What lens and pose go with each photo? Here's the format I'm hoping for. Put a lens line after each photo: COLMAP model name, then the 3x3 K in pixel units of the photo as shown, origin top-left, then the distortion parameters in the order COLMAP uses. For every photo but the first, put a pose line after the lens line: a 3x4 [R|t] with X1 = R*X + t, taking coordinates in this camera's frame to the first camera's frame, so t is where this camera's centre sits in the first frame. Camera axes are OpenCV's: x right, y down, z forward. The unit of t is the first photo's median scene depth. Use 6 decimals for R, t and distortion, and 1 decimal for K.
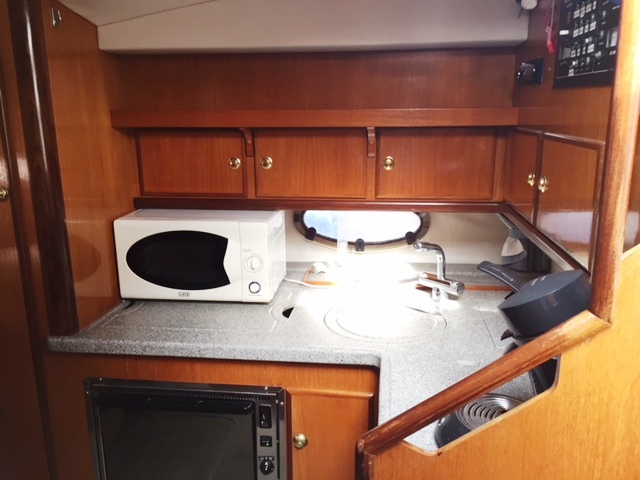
lens RADIAL K [[547.9, 0, 319.6], [0, 547.9, 237.3], [0, 0, 1]] dist [0.069674, -0.094738]
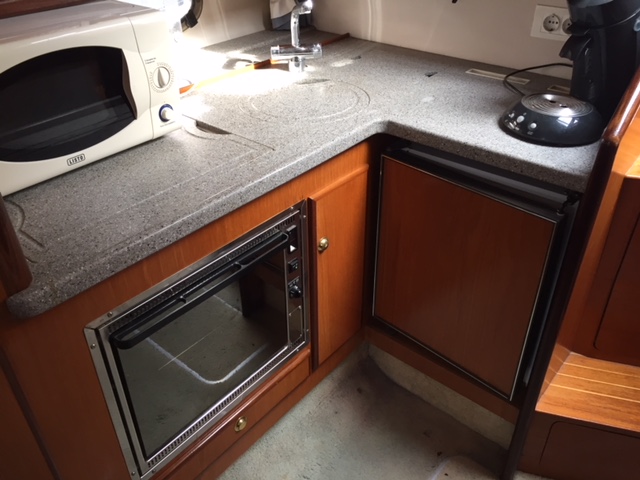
lens RADIAL K [[547.9, 0, 317.6], [0, 547.9, 238.0], [0, 0, 1]] dist [0.069674, -0.094738]
pose [[0.554193, -0.463765, 0.691225, -0.680588], [0.200880, 0.880383, 0.429620, -0.040517], [-0.807785, -0.099239, 0.581063, 0.473851]]
